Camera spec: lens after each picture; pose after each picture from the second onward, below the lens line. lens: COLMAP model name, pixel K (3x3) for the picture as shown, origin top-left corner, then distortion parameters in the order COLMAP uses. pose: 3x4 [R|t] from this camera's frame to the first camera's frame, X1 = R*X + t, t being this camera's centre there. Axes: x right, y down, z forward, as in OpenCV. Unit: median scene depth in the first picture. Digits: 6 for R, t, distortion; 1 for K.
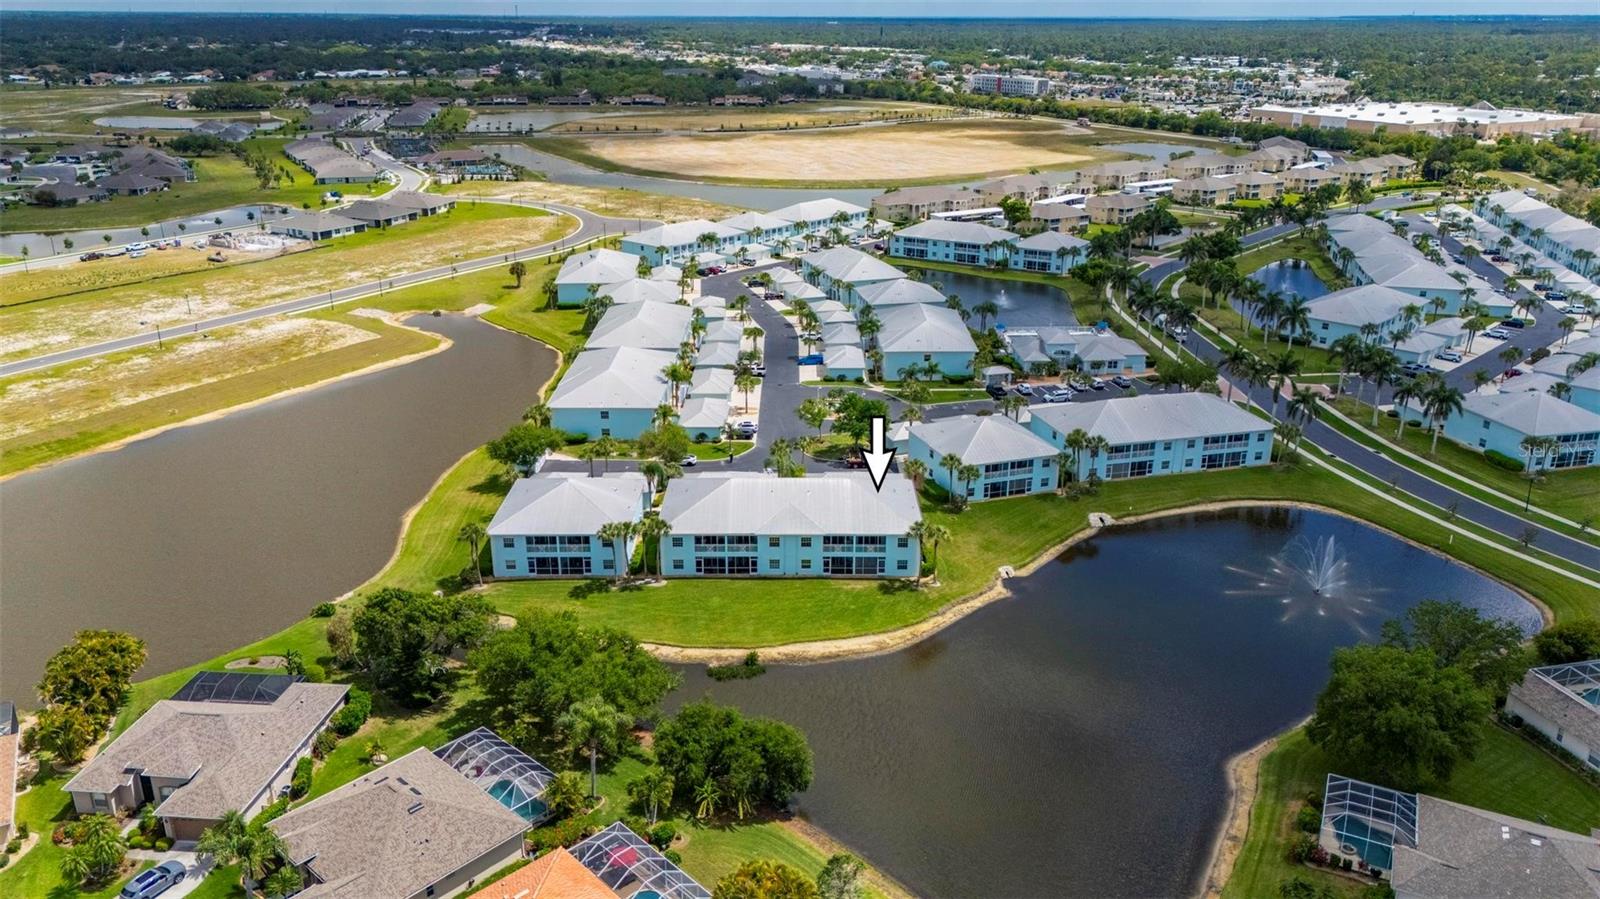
lens RADIAL K [[1166.6, 0, 802.3], [0, 1166.6, 443.5], [0, 0, 1]] dist [0.084559, -0.106502]
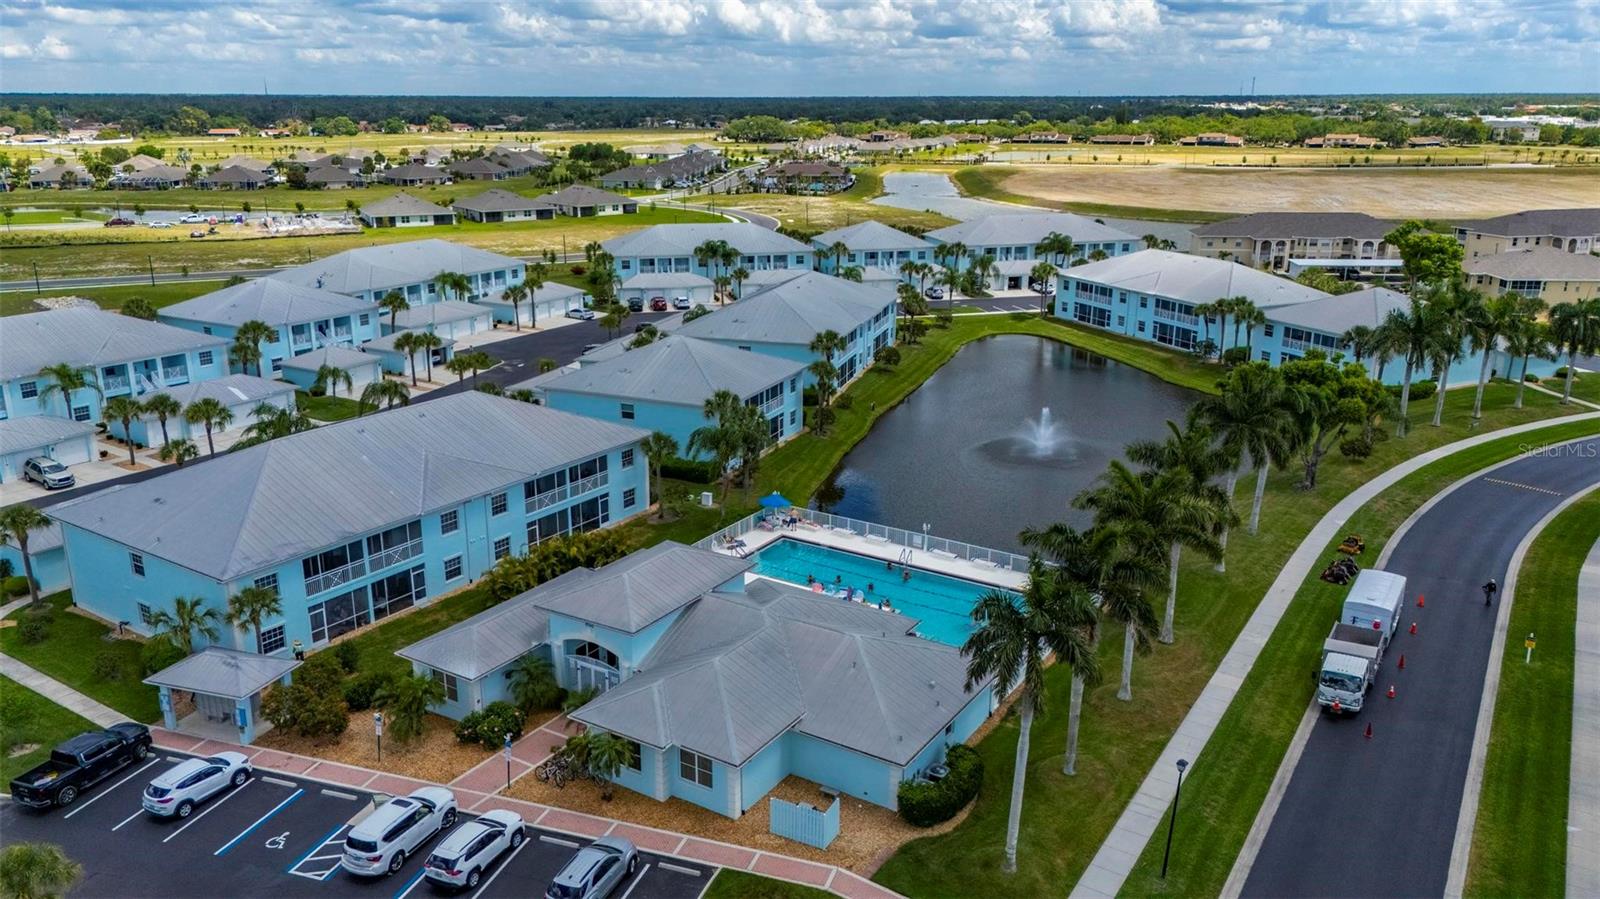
lens RADIAL K [[1176.8, 0, 800.4], [0, 1176.8, 450.1], [0, 0, 1]] dist [0.065346, -0.068755]
pose [[0.826218, 0.158329, -0.540644, 0.522041], [-0.190353, 0.981710, -0.003403, -0.171959], [0.530217, 0.105725, 0.841244, 1.089661]]
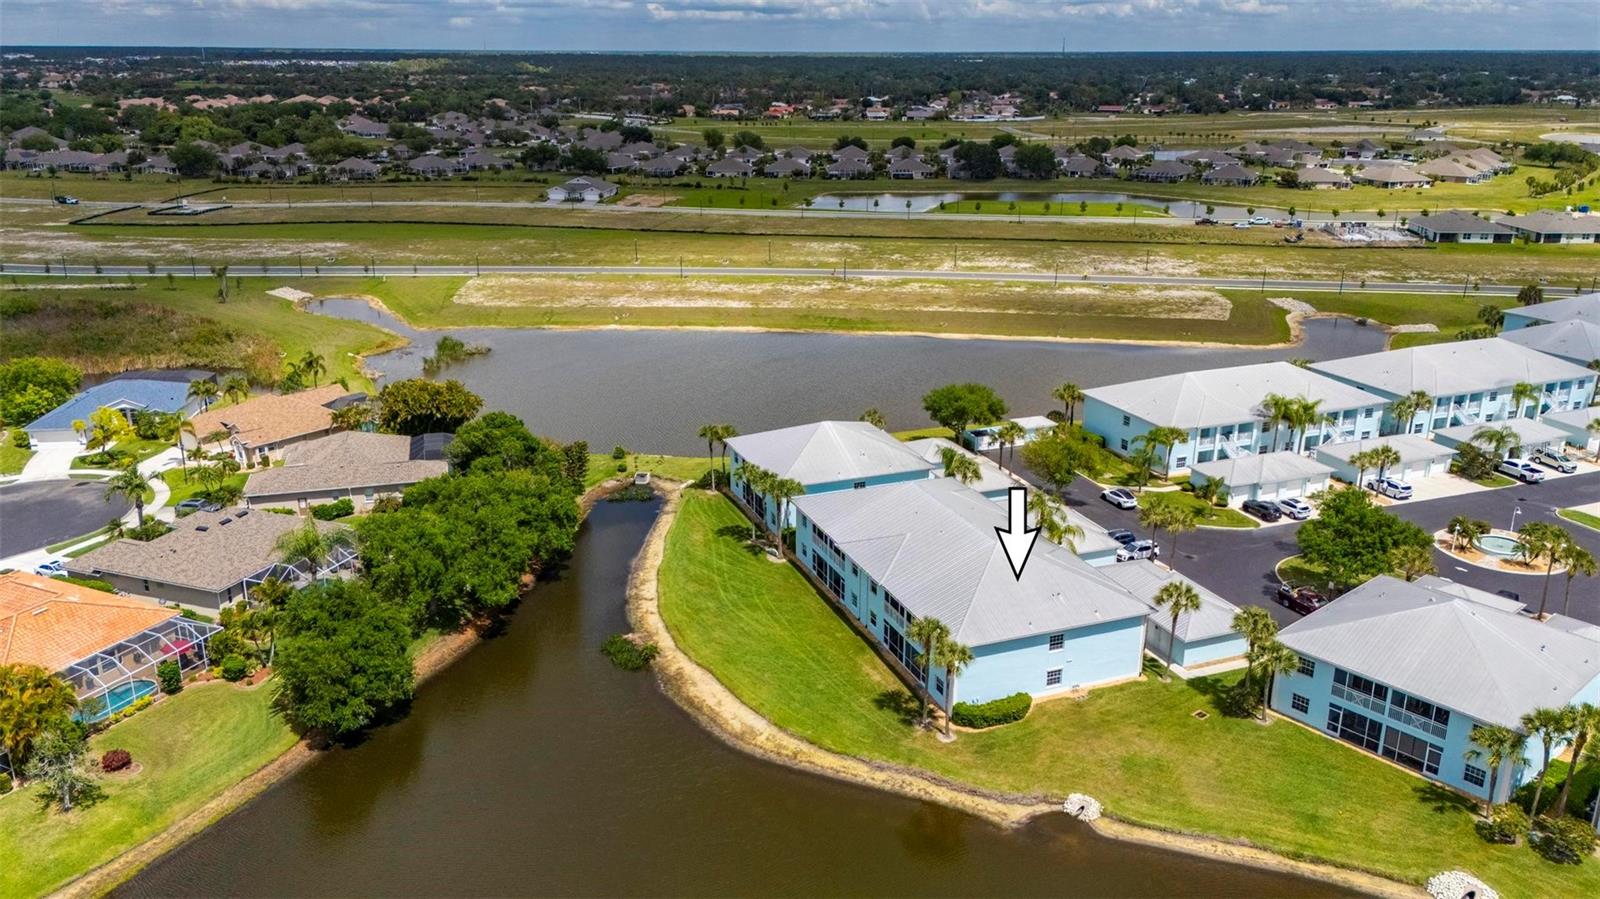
lens RADIAL K [[1194.7, 0, 799.6], [0, 1194.7, 448.0], [0, 0, 1]] dist [0.076130, -0.074731]
pose [[0.364315, 0.290572, -0.884784, 0.494326], [-0.320507, 0.931159, 0.173832, -0.083774], [0.874385, 0.220250, 0.432366, 0.540453]]
